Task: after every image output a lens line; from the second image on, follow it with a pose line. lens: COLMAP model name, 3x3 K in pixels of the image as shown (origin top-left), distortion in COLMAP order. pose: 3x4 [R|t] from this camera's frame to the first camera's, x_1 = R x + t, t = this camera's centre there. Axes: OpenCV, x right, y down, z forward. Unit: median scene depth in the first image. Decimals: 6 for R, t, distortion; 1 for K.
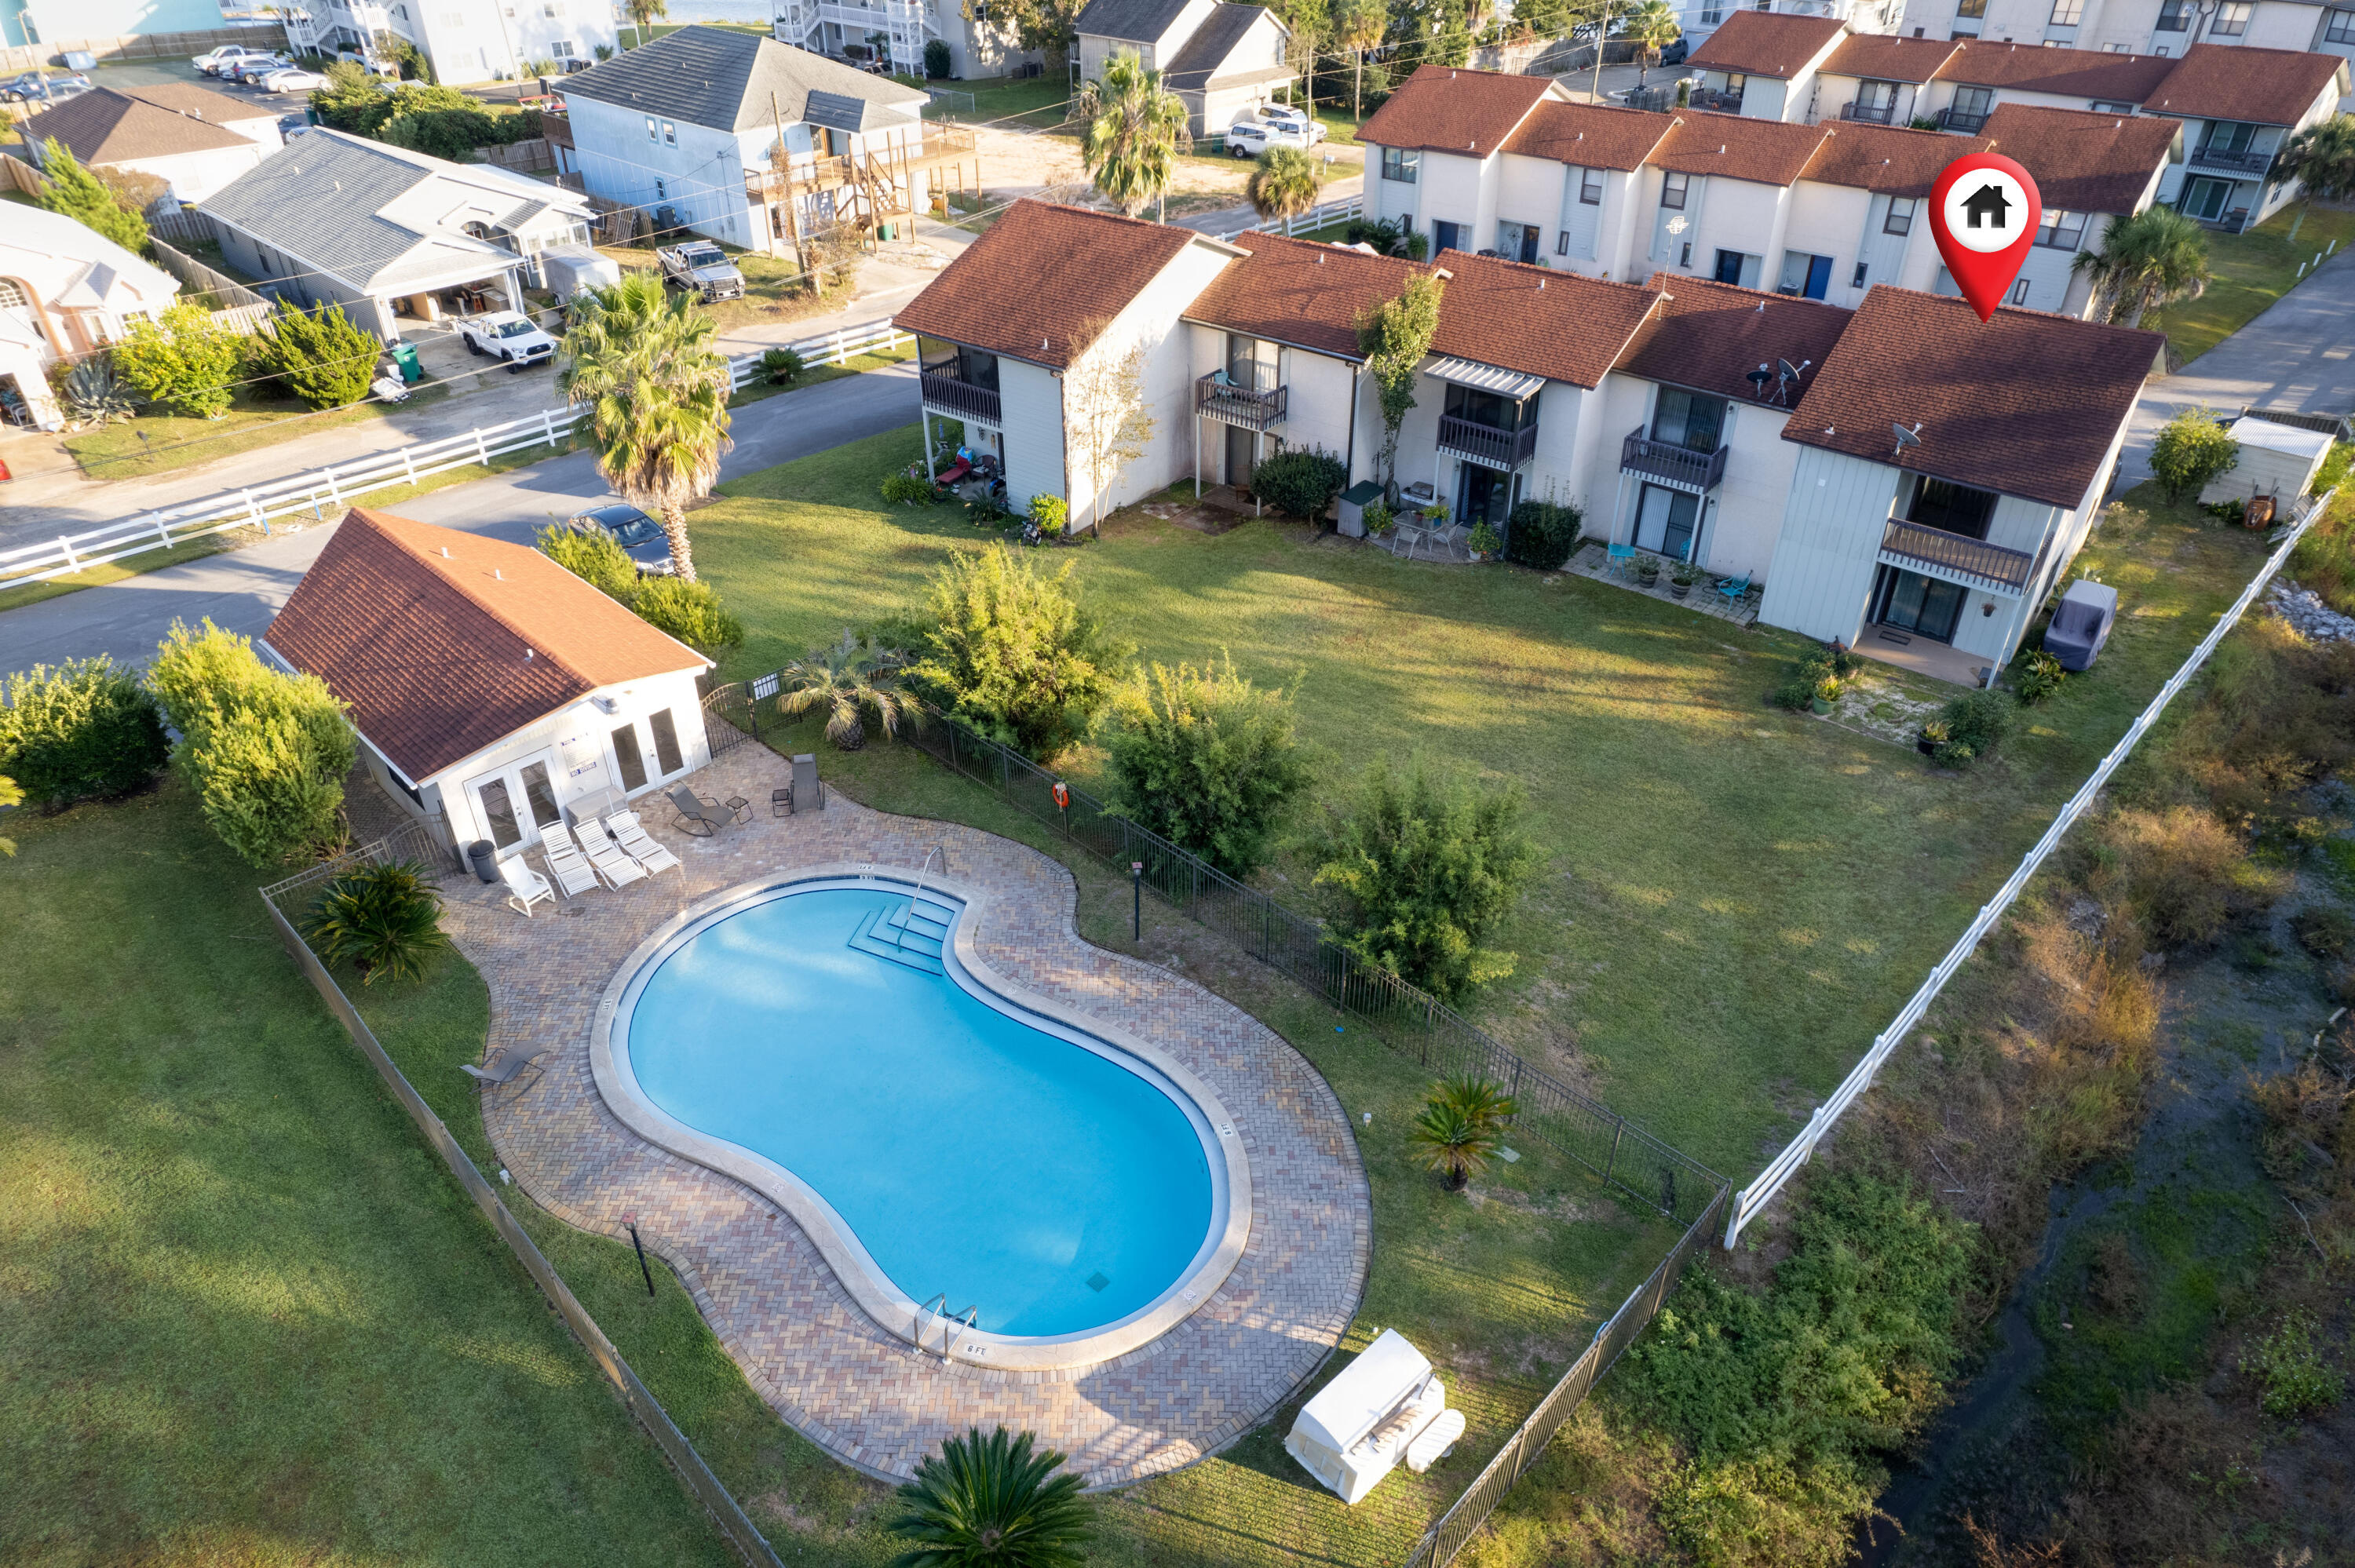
lens RADIAL K [[1071.1, 0, 1177.5], [0, 1071.1, 784.0], [0, 0, 1]] dist [-0.046214, 0.018202]
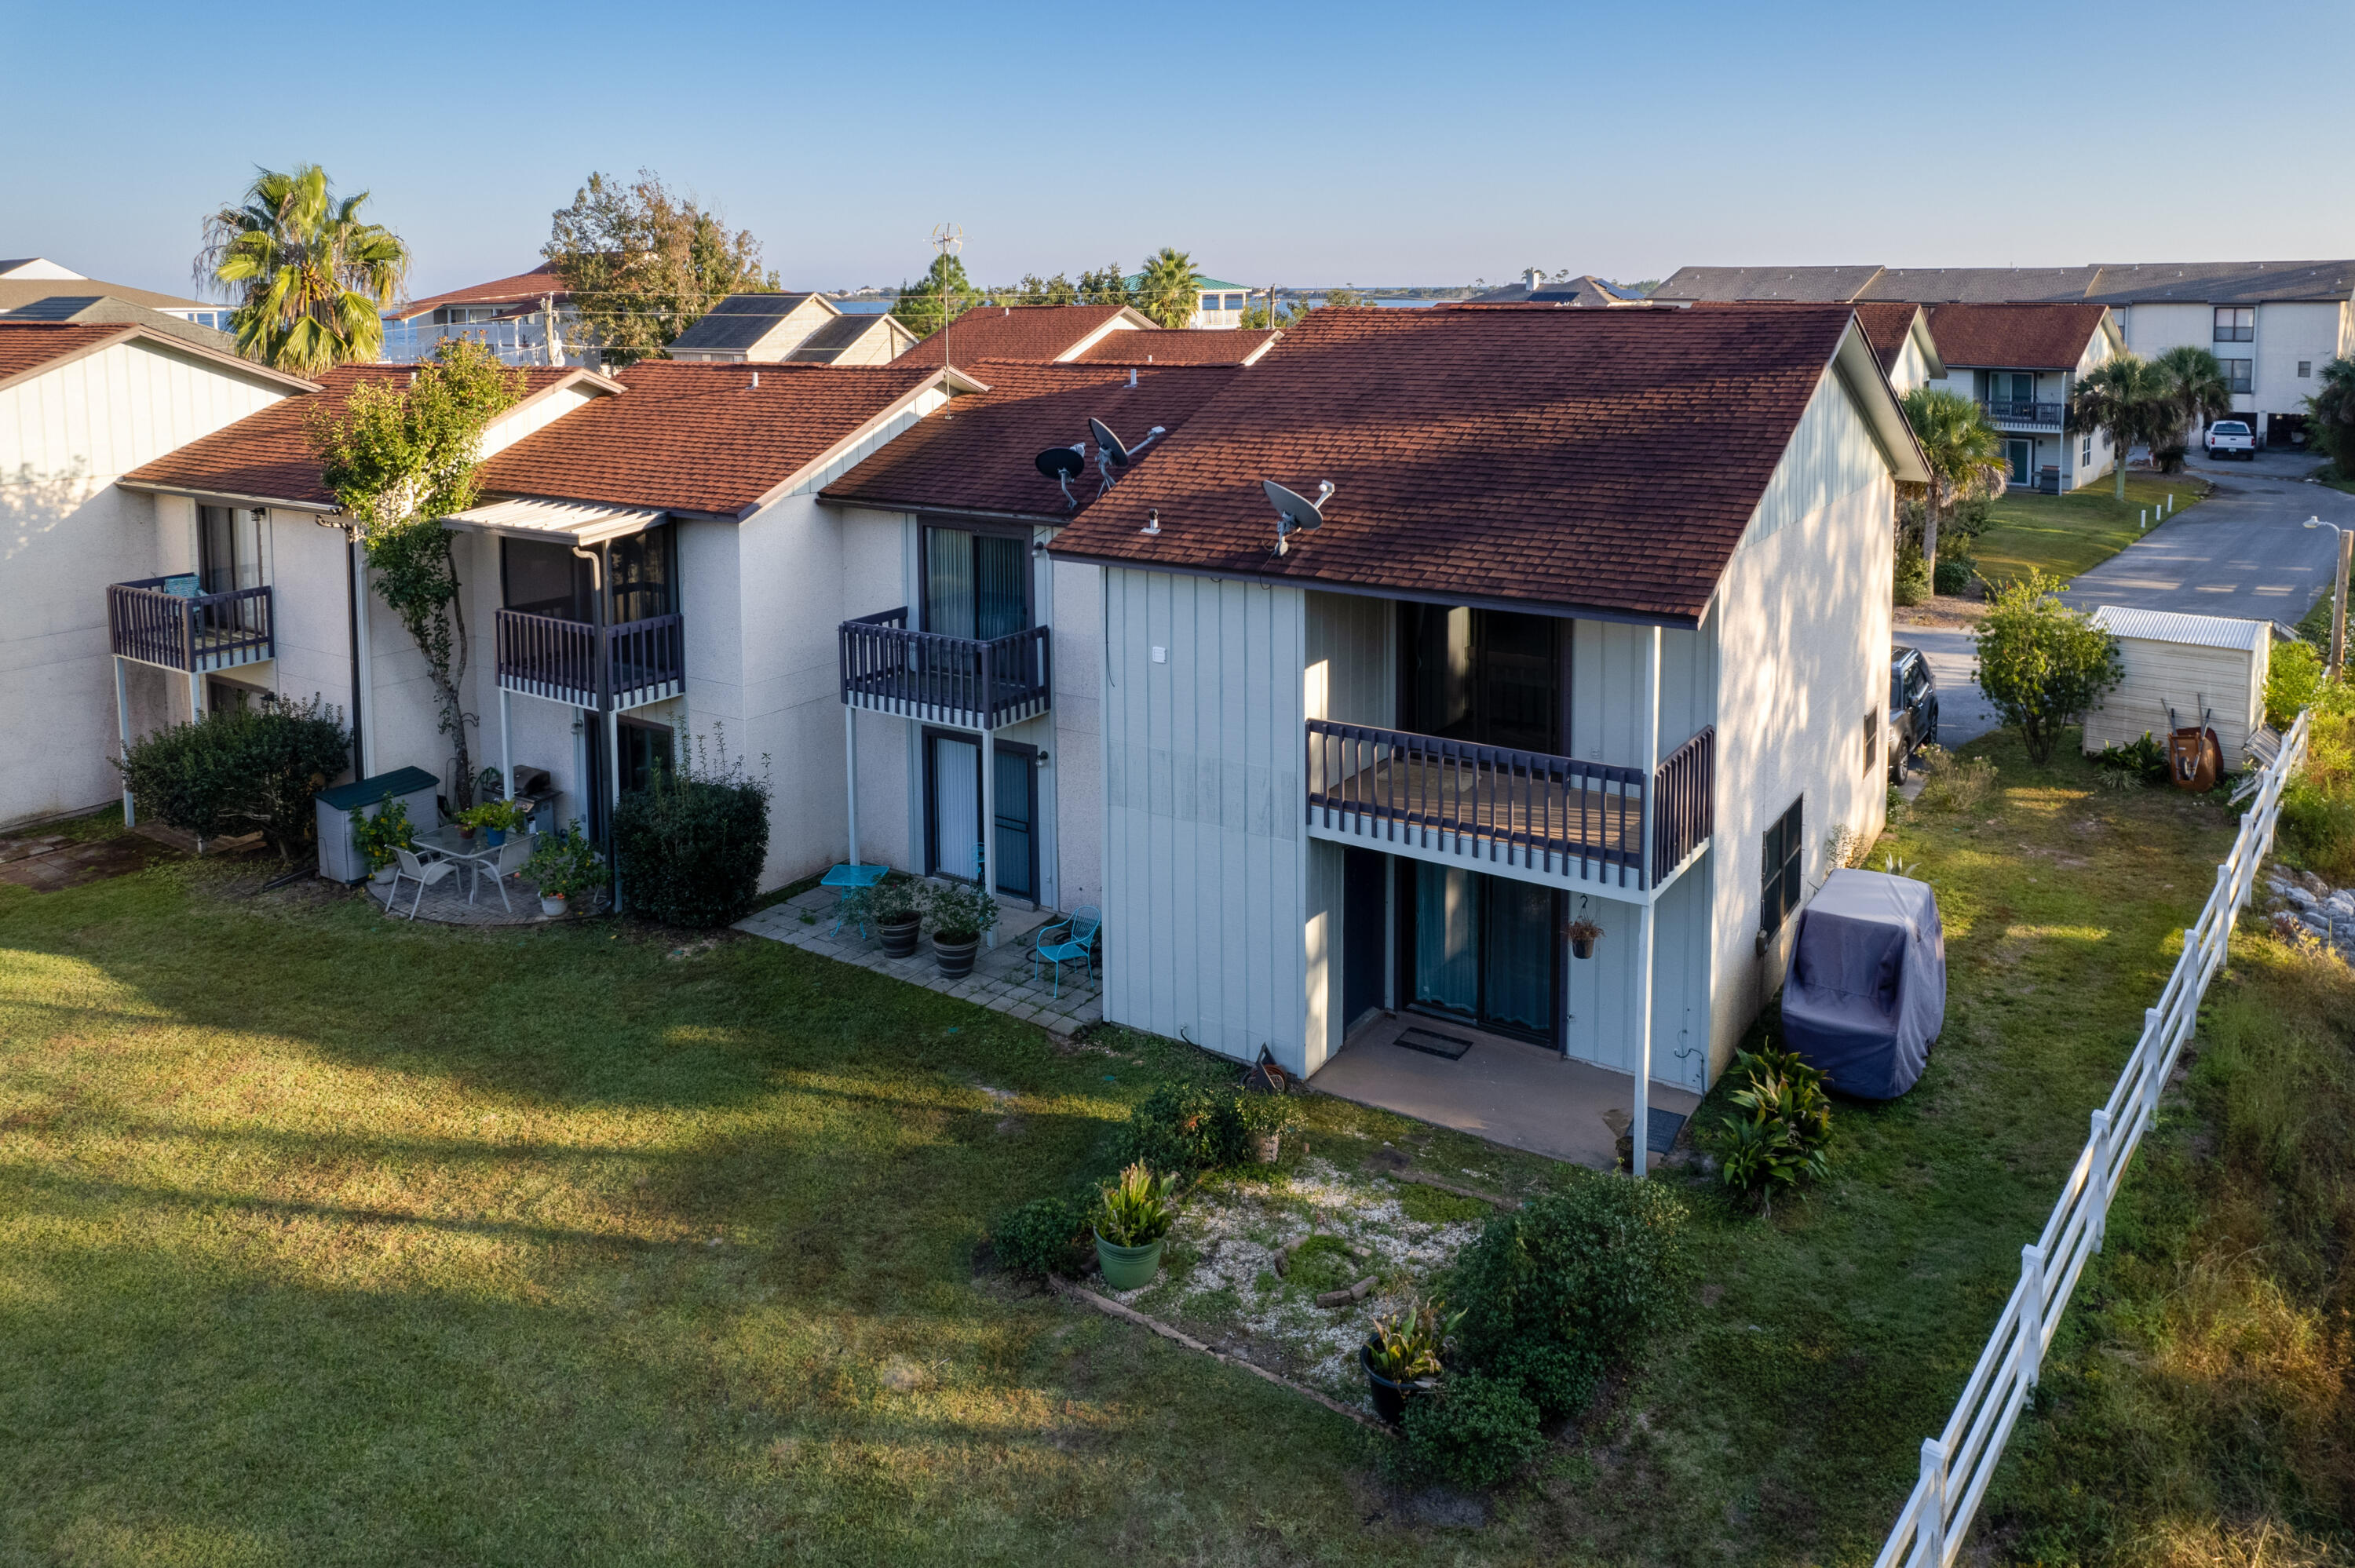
lens RADIAL K [[1367.7, 0, 1177.5], [0, 1367.7, 784.0], [0, 0, 1]] dist [-0.073938, 0.047336]
pose [[0.991593, -0.018892, 0.128009, 0.483189], [0.065018, 0.928073, -0.366680, -0.047529], [-0.111874, 0.371920, 0.921499, 0.479250]]
